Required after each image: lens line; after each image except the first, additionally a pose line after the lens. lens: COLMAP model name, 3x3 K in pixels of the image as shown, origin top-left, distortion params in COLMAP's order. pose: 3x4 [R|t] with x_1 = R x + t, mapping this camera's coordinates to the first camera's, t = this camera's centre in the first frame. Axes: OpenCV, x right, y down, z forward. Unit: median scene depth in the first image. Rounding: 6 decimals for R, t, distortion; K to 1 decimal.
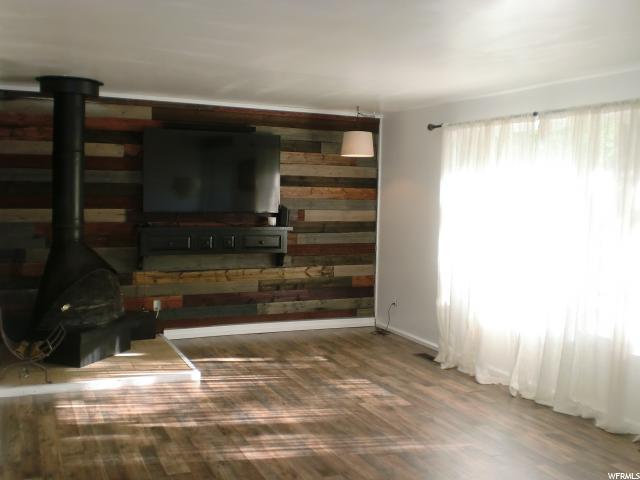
lens RADIAL K [[666.2, 0, 320.0], [0, 666.2, 240.0], [0, 0, 1]] dist [-0.006795, -0.007151]
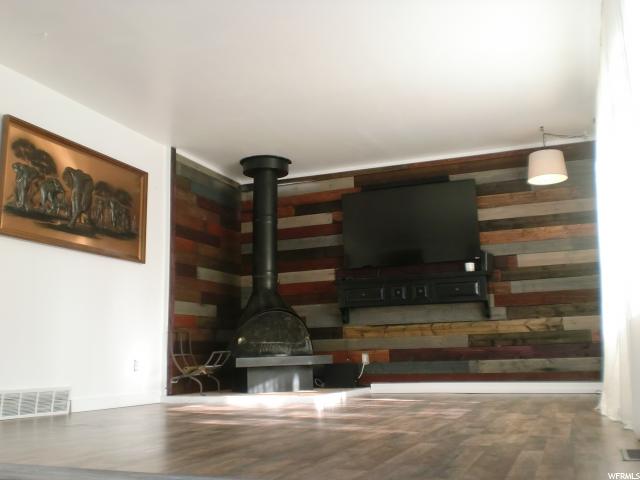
lens RADIAL K [[666.2, 0, 320.0], [0, 666.2, 240.0], [0, 0, 1]] dist [-0.006795, -0.007151]
pose [[0.692365, -0.169084, -0.701457, 0.442434], [-0.021386, 0.966920, -0.254181, 0.176178], [0.721231, 0.190987, 0.665846, 0.219299]]
